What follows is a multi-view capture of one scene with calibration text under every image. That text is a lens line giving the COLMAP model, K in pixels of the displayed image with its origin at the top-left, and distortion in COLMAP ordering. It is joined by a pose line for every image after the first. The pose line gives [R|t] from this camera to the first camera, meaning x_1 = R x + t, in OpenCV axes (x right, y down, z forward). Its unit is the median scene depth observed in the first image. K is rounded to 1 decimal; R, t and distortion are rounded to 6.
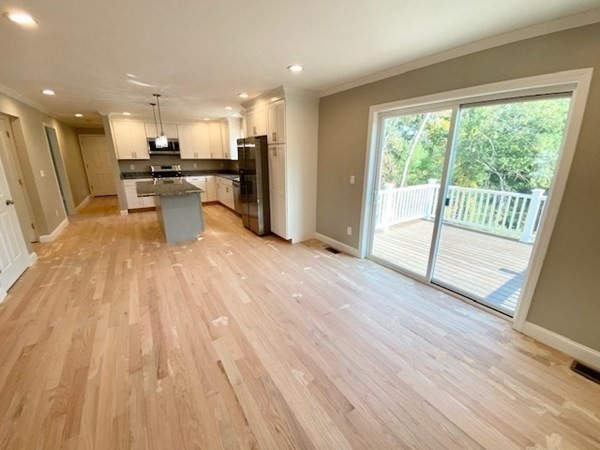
lens RADIAL K [[243.1, 0, 298.1], [0, 243.1, 224.1], [0, 0, 1]] dist [0.014427, -0.018776]
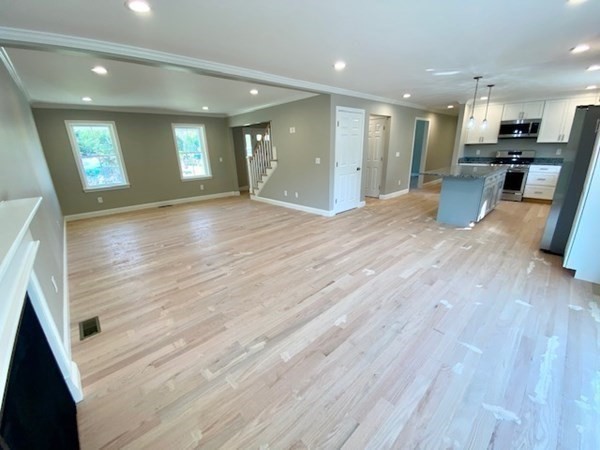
lens RADIAL K [[243.1, 0, 298.1], [0, 243.1, 224.1], [0, 0, 1]] dist [0.014427, -0.018776]
pose [[0.162776, 0.288182, -0.943639, 0.446793], [-0.240490, 0.939139, 0.245323, -0.032464], [0.956906, 0.187003, 0.222174, 0.197862]]
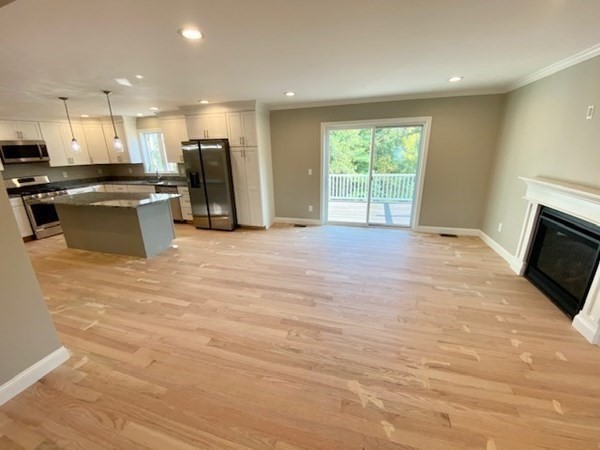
lens RADIAL K [[243.1, 0, 298.1], [0, 243.1, 224.1], [0, 0, 1]] dist [0.014427, -0.018776]
pose [[0.771369, -0.200751, 0.603895, -0.715627], [0.196979, 0.977657, 0.073392, -0.001128], [-0.605136, 0.062342, 0.793678, -0.069018]]
